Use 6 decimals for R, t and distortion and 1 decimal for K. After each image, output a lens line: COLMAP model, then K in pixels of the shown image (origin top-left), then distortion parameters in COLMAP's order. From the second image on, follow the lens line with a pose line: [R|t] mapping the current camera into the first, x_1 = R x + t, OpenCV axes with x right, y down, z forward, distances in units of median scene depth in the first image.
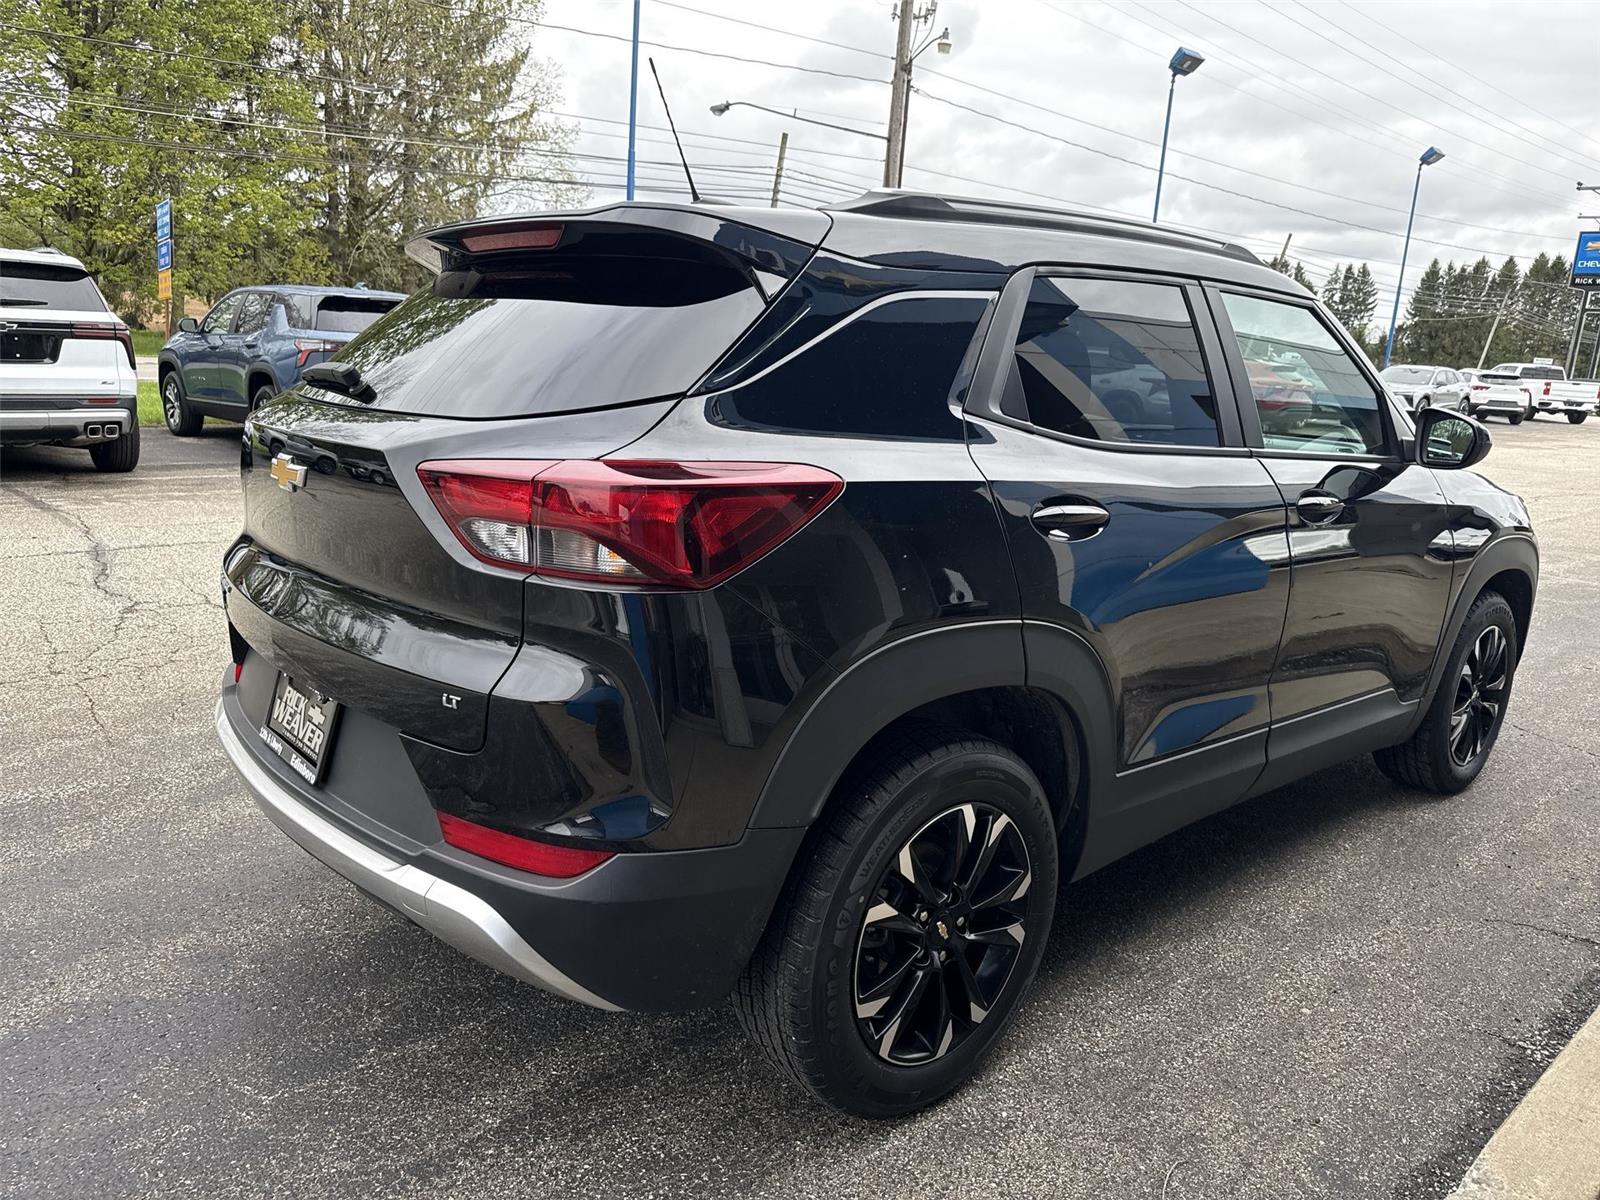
lens RADIAL K [[1154.9, 0, 841.1], [0, 1154.9, 609.2], [0, 0, 1]] dist [0.011951, -0.017477]
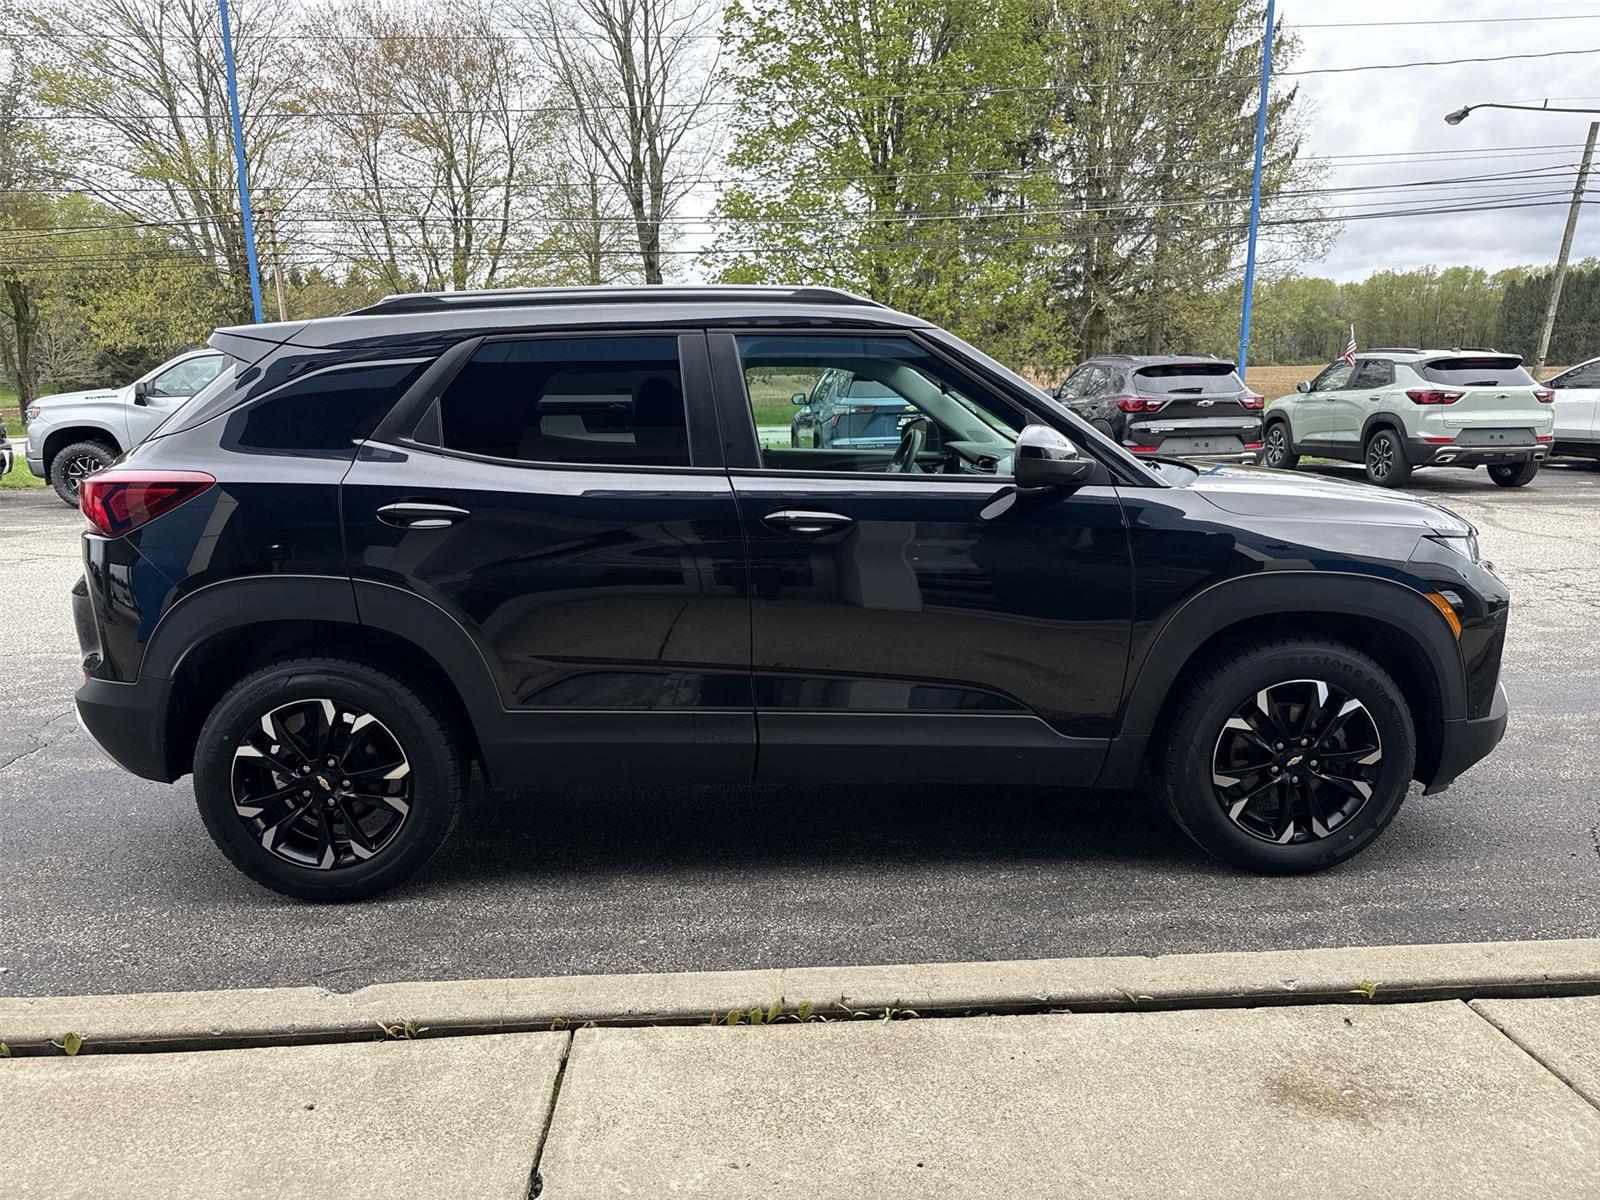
lens RADIAL K [[1154.9, 0, 789.8], [0, 1154.9, 606.2], [0, 0, 1]] dist [0.011951, -0.017477]
pose [[0.757331, 0.060104, -0.650259, 1.431275], [-0.089688, 0.995893, -0.012404, 0.010654], [0.646843, 0.067715, 0.759611, 0.214565]]
